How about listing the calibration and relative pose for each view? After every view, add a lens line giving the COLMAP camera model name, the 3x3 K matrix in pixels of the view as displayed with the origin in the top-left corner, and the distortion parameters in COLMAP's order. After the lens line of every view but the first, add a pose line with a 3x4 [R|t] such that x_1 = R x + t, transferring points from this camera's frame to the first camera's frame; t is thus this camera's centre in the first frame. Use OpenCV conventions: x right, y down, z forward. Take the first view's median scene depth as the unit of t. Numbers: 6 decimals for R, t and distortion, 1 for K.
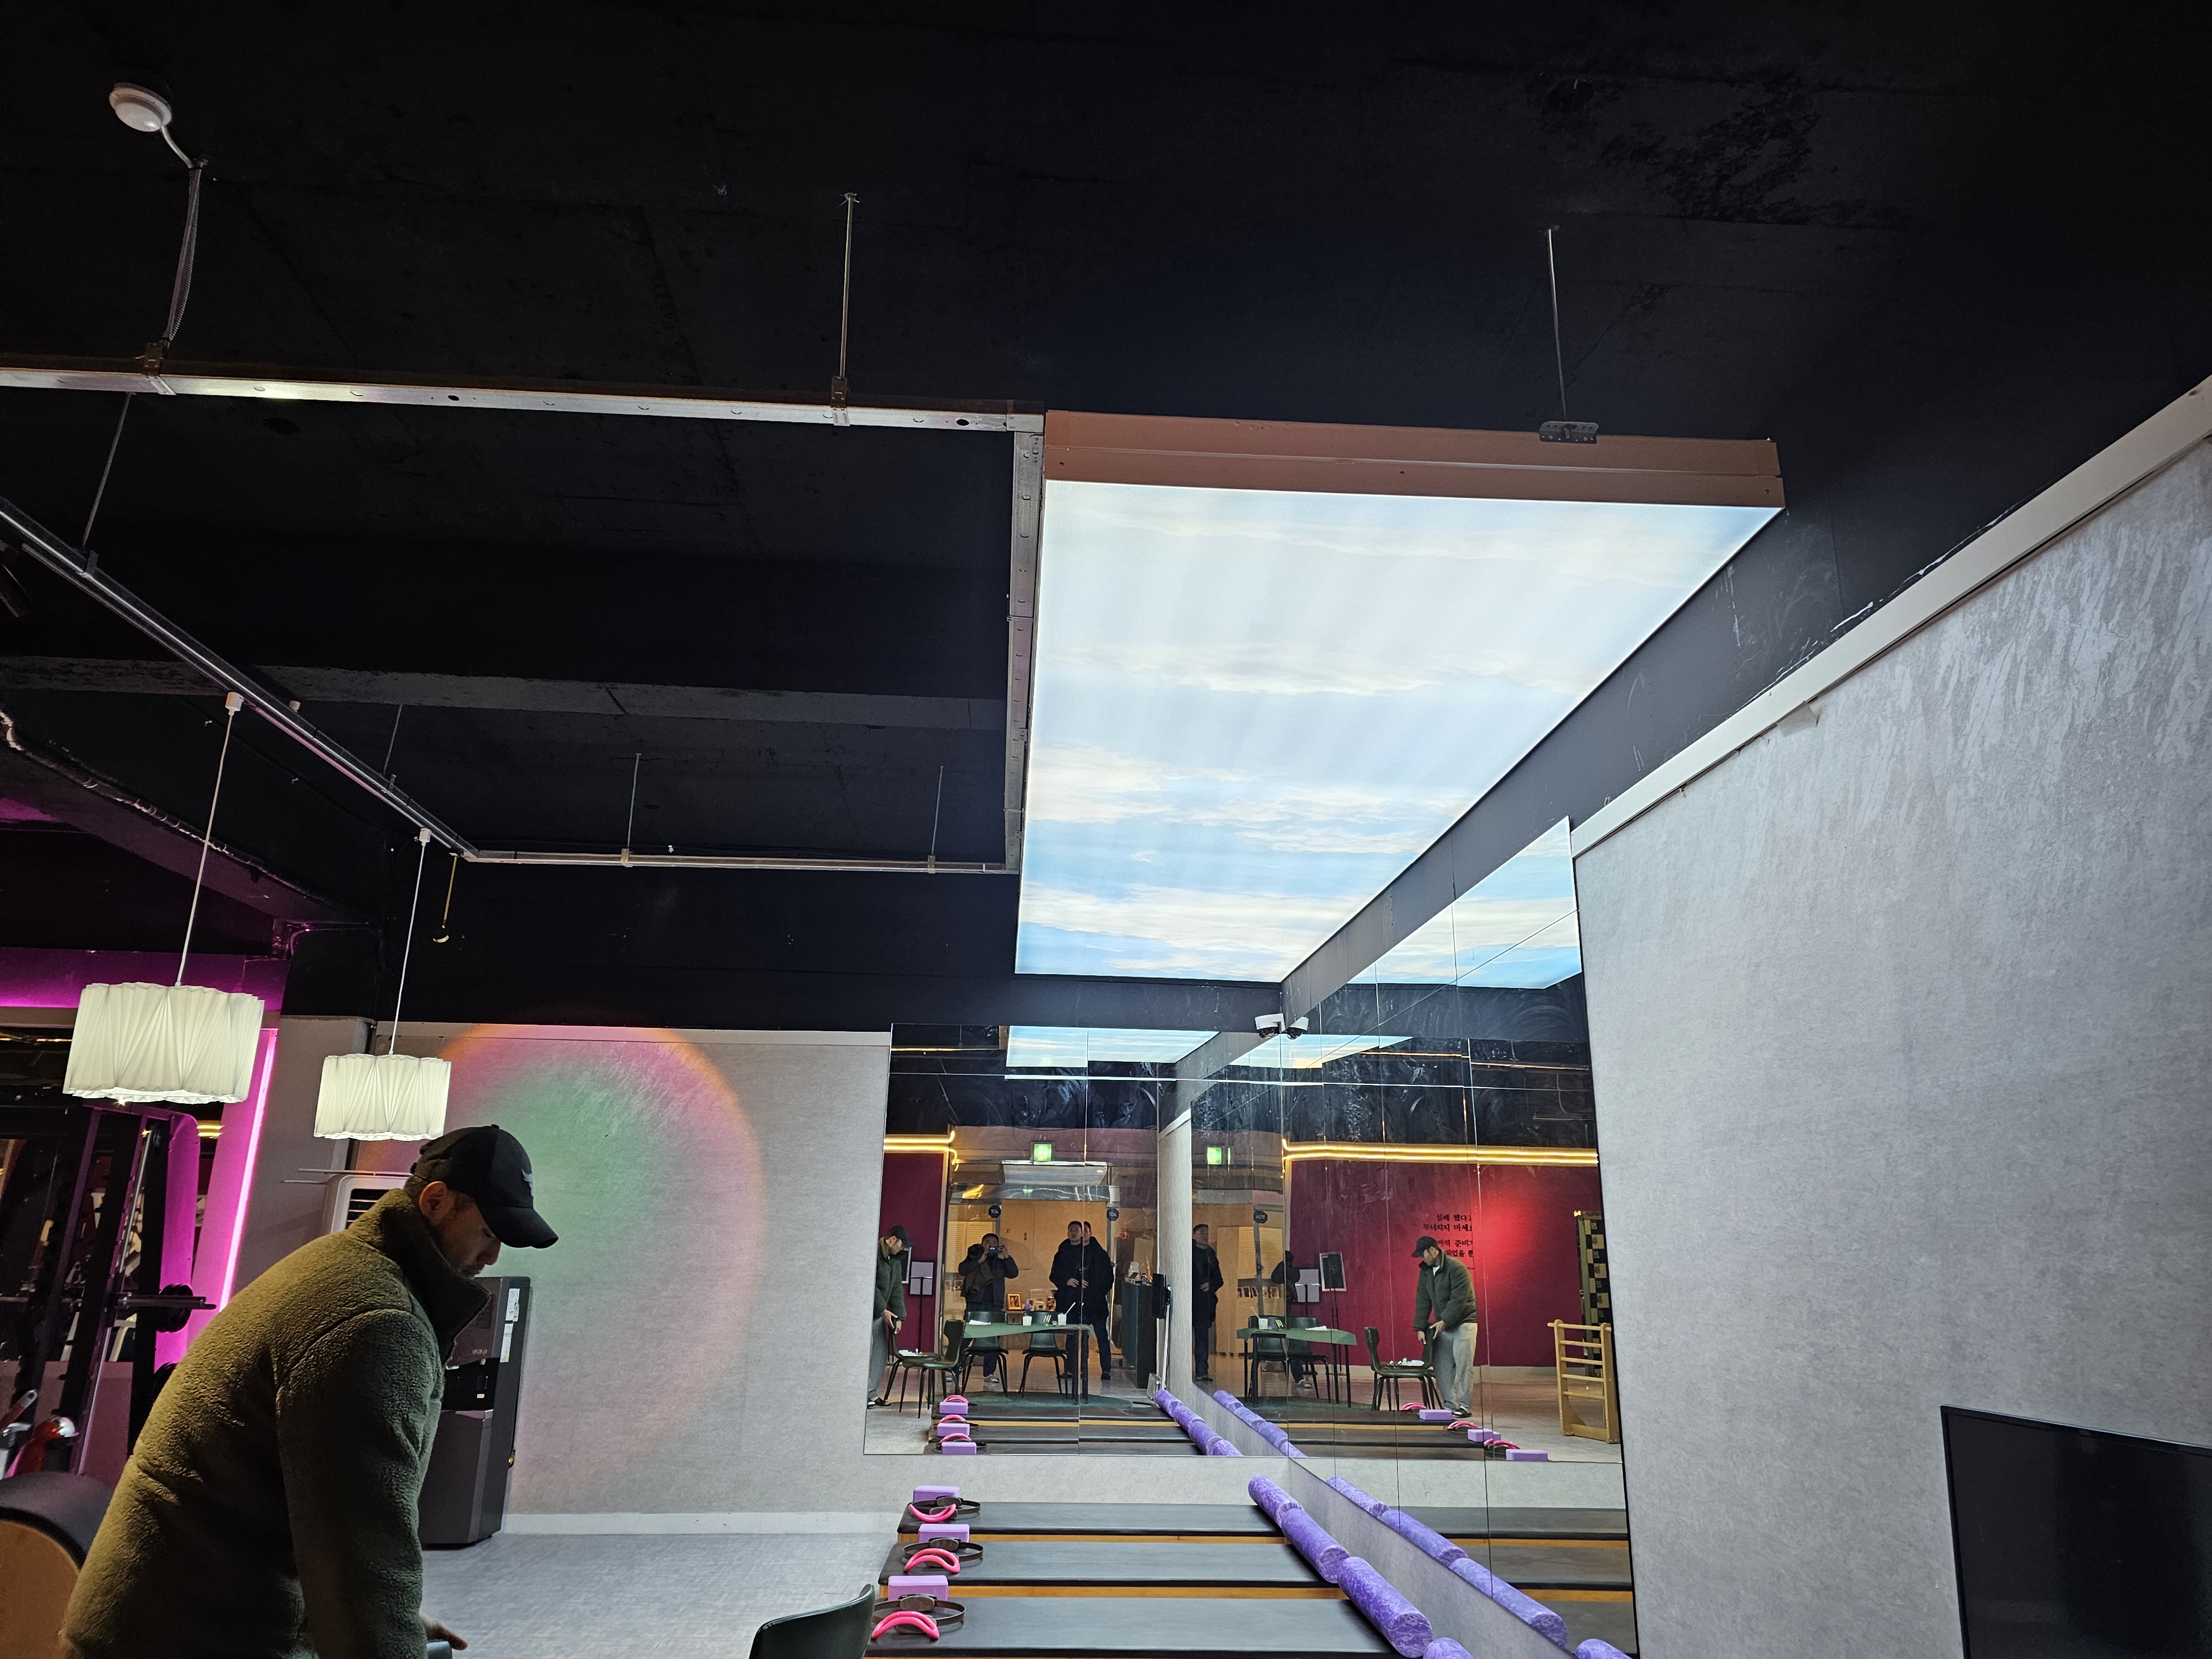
lens RADIAL K [[1444.0, 0, 1096.1], [0, 1444.0, 757.6], [0, 0, 1]] dist [0.053771, -0.038961]
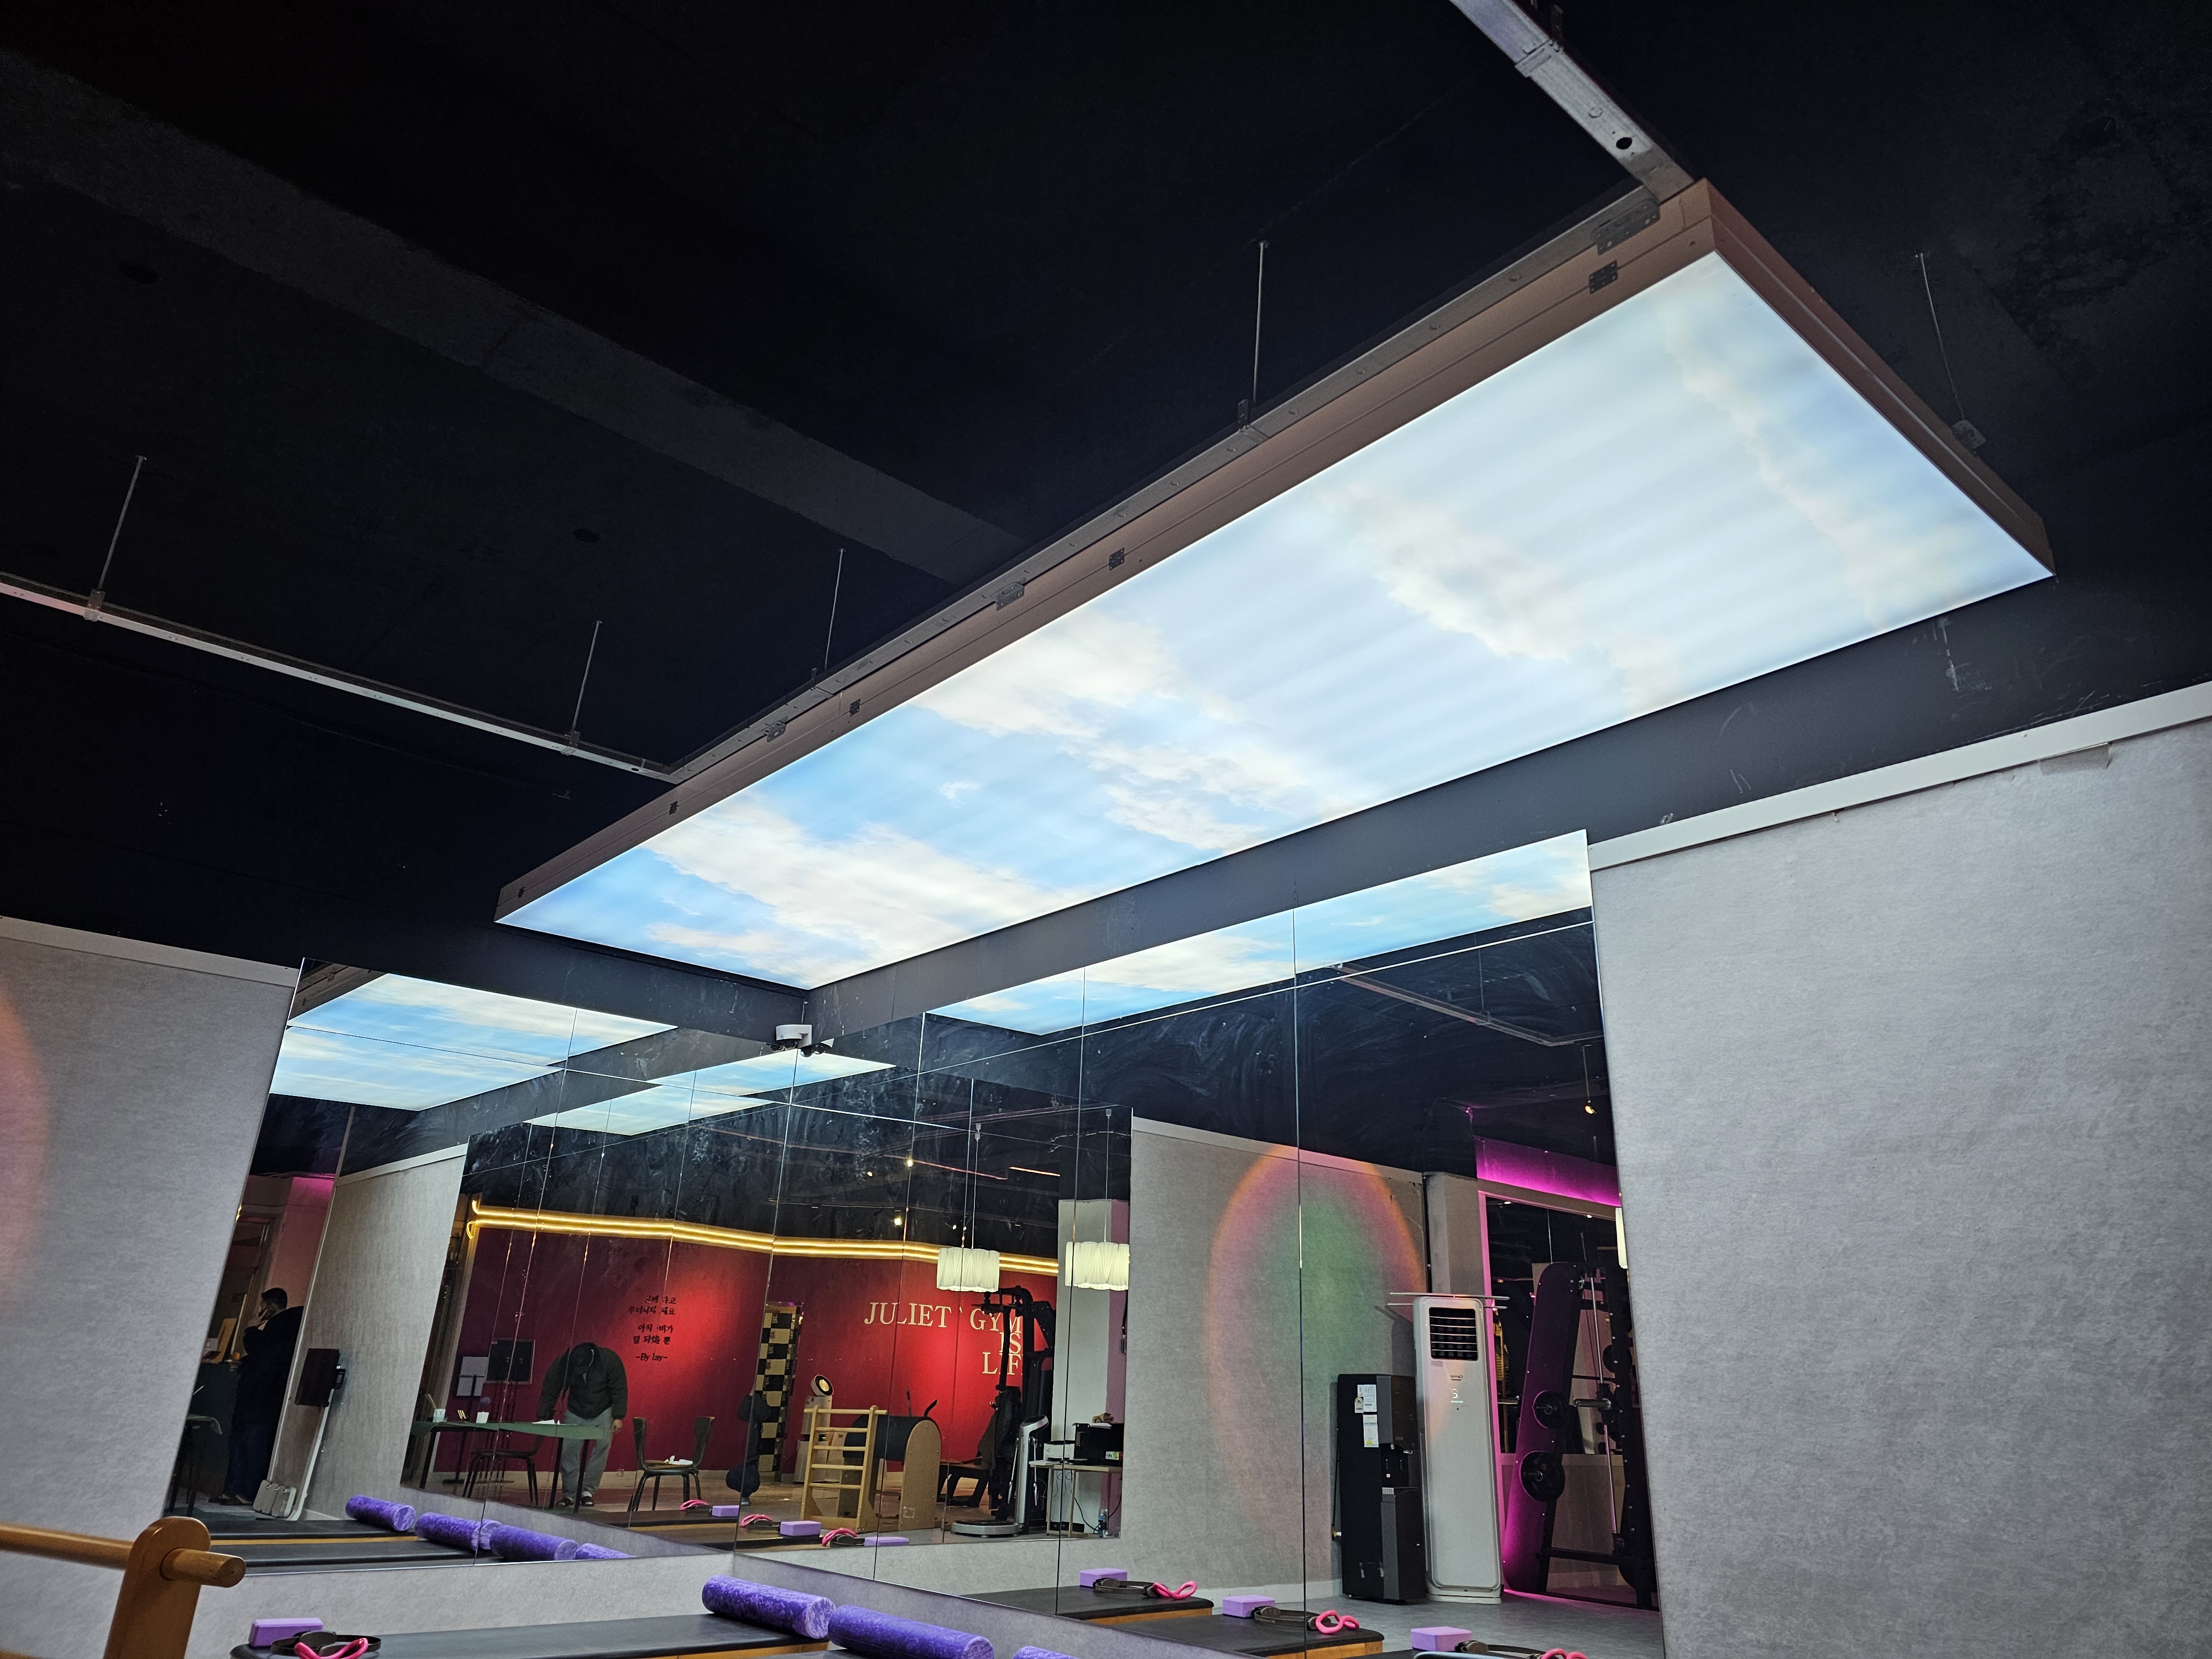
lens RADIAL K [[1444.0, 0, 1096.1], [0, 1444.0, 757.6], [0, 0, 1]] dist [0.053771, -0.038961]
pose [[0.792511, 0.255912, 0.553566, -0.414225], [-0.217374, 0.966615, -0.135660, 0.164064], [-0.569802, -0.012819, 0.821682, 0.303664]]
